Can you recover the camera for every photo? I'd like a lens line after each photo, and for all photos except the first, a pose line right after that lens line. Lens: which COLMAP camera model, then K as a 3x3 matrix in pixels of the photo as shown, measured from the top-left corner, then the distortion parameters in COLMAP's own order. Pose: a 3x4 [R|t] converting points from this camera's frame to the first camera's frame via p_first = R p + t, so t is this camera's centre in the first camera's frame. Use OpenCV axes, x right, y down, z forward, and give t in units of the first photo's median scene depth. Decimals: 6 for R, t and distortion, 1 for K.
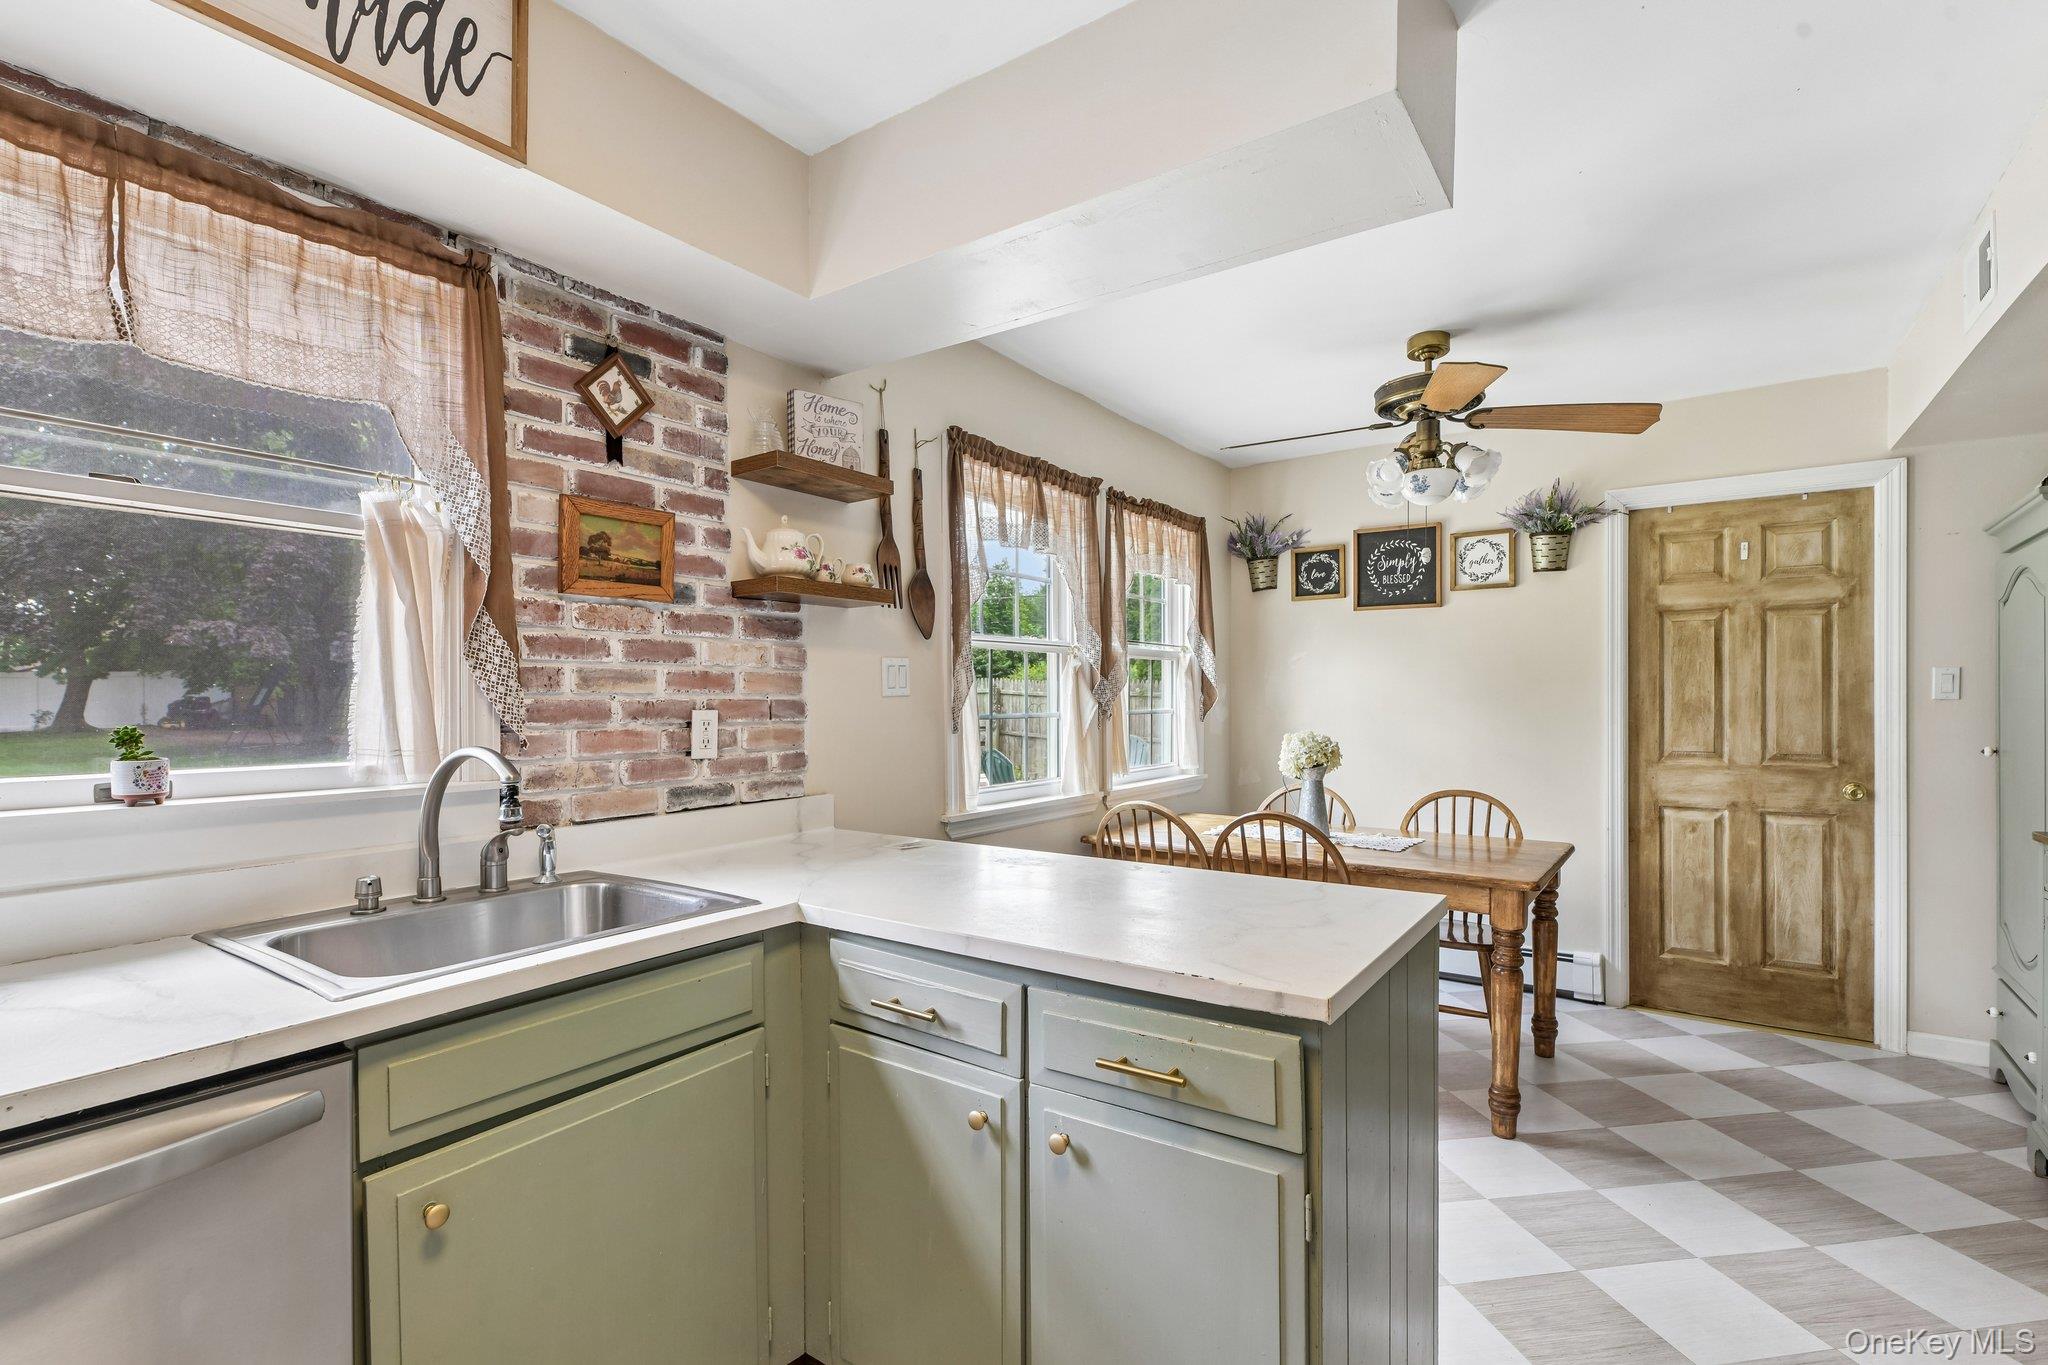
lens RADIAL K [[939.6, 0, 1017.3], [0, 939.6, 695.0], [0, 0, 1]] dist [-0.001982, -0.002400]
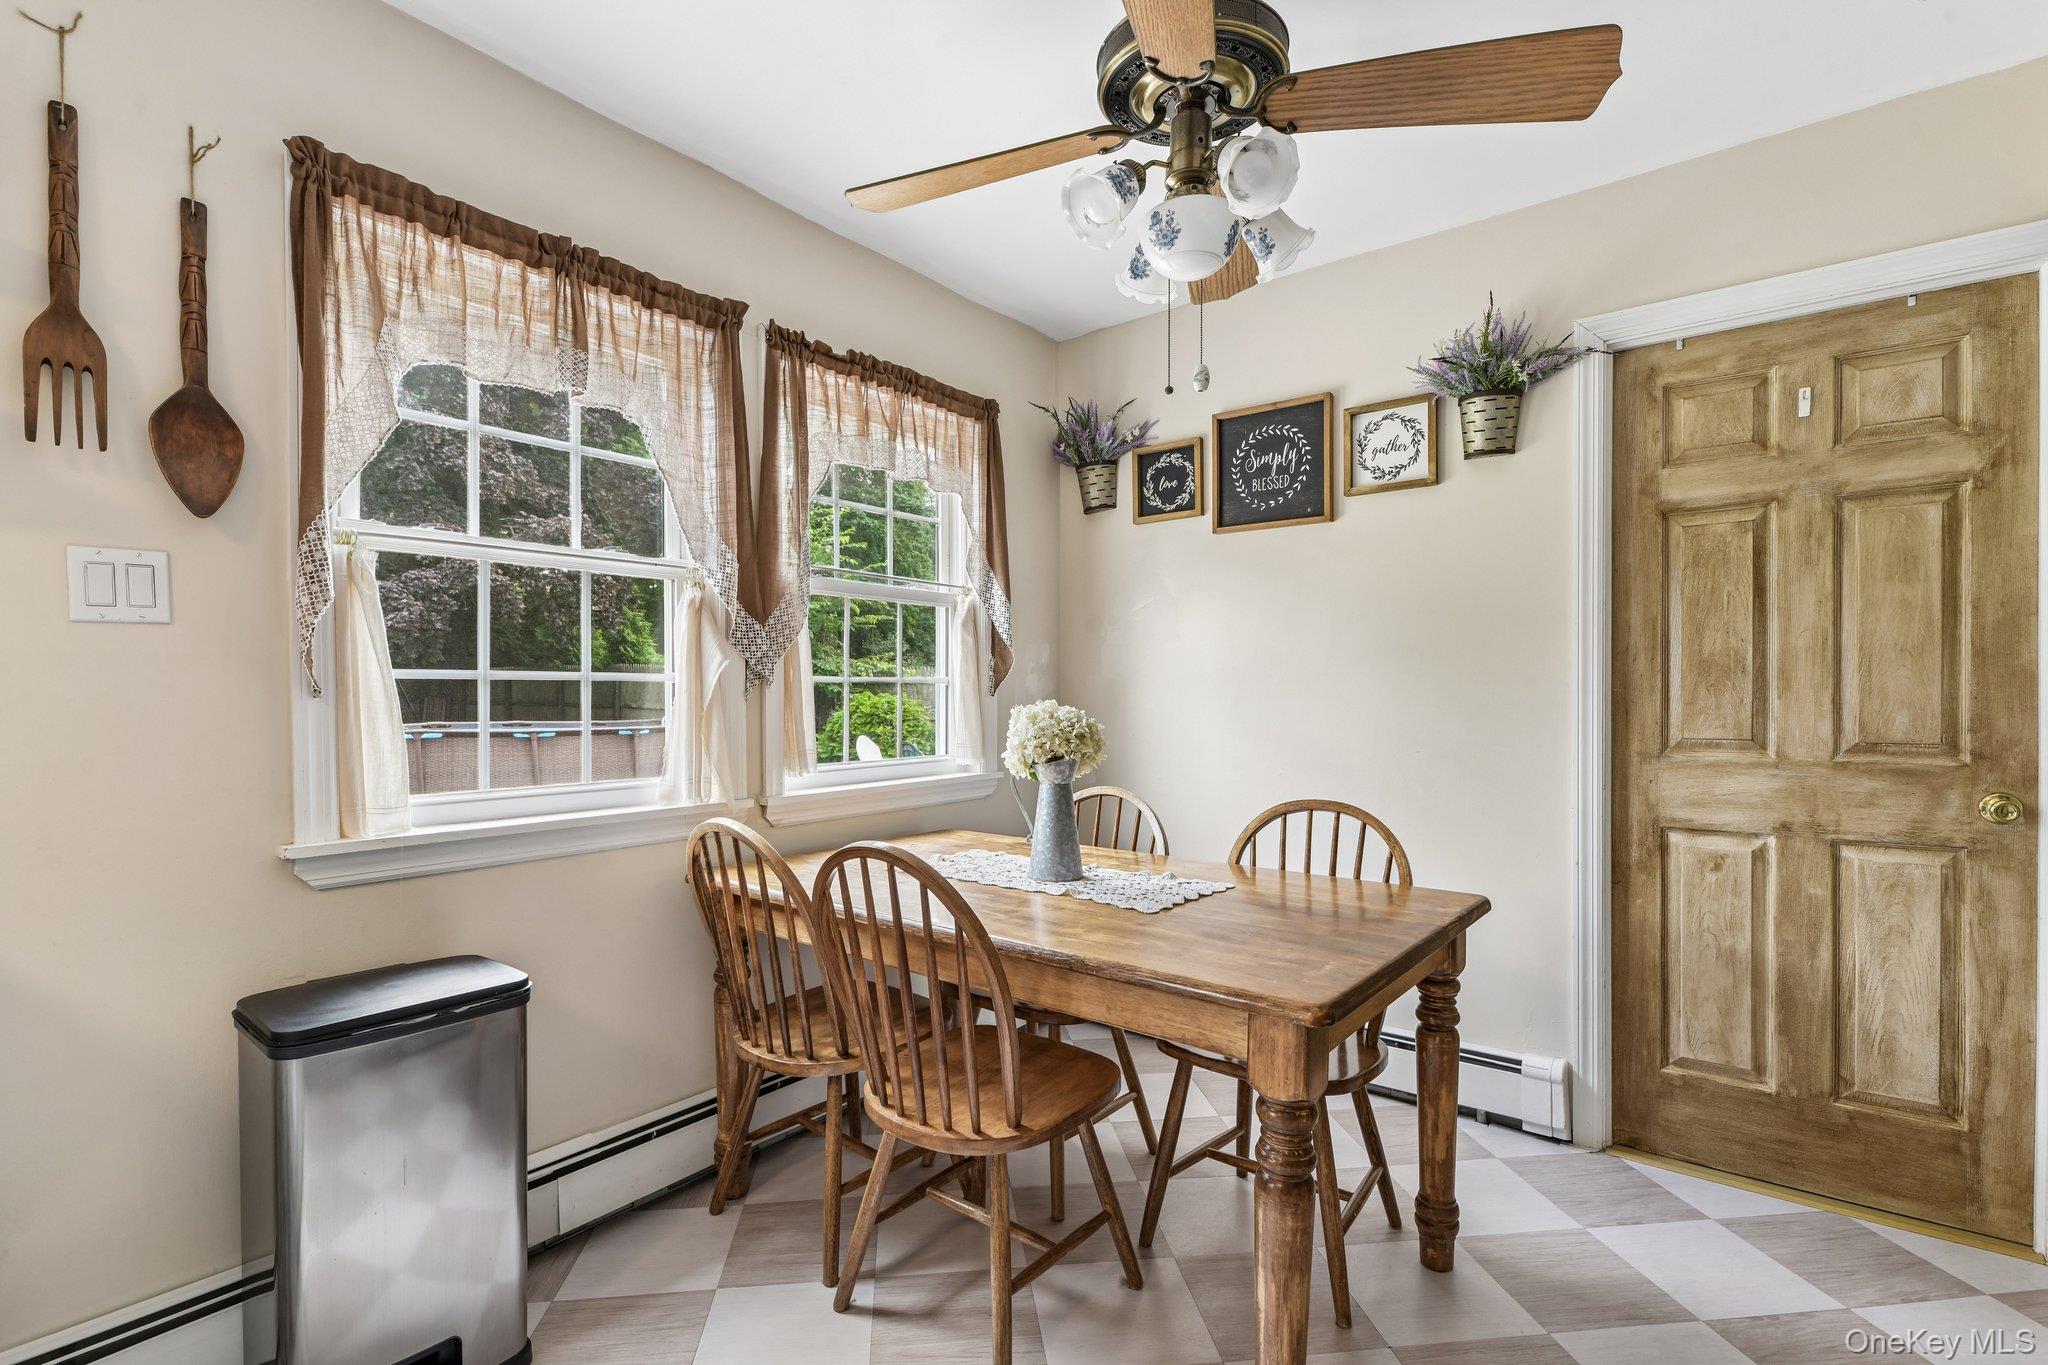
lens RADIAL K [[939.6, 0, 1019.9], [0, 939.6, 696.2], [0, 0, 1]] dist [-0.001982, -0.002400]
pose [[0.998814, 0.000594, -0.048693, 0.303727], [-0.000378, 0.999990, 0.004450, 0.030747], [0.048695, -0.004426, 0.998804, 0.376954]]
